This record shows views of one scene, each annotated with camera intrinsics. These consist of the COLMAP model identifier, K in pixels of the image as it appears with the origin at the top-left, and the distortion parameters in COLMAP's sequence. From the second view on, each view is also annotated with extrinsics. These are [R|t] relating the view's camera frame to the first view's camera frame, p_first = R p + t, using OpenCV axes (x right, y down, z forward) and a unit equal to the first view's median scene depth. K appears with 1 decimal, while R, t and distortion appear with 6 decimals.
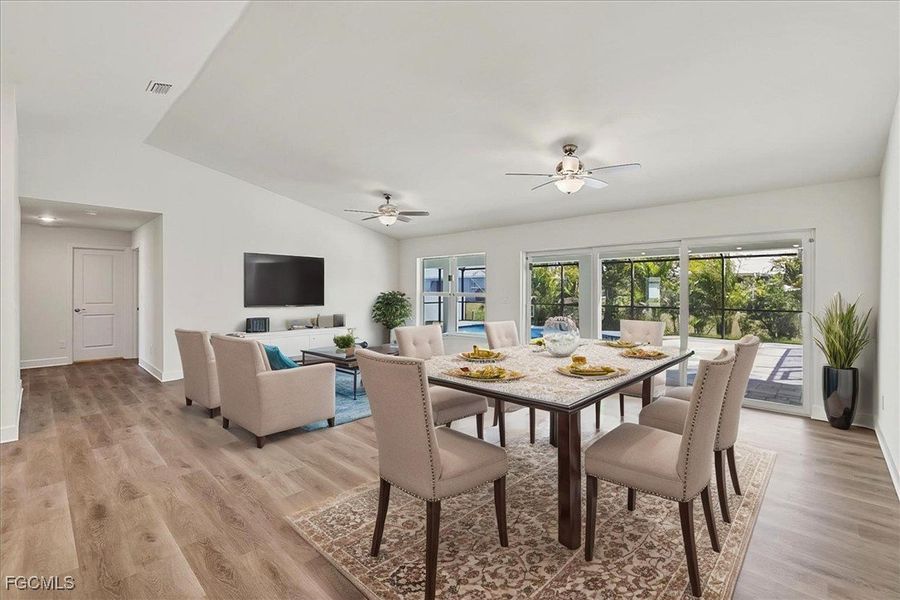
lens RADIAL K [[384.5, 0, 455.0], [0, 384.5, 292.5], [0, 0, 1]] dist [0.001487, 0.001009]
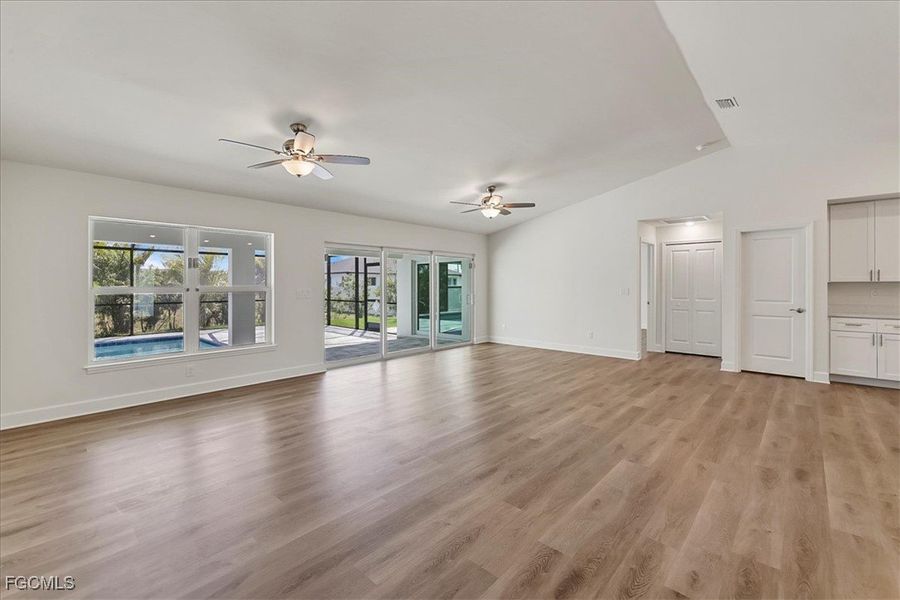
lens RADIAL K [[384.5, 0, 441.7], [0, 384.5, 284.4], [0, 0, 1]] dist [0.001487, 0.001009]
pose [[0.015044, 0.000965, 0.999886, -1.710723], [0.006515, 0.999978, -0.001063, 0.003810], [-0.999866, 0.006530, 0.015037, 1.679868]]
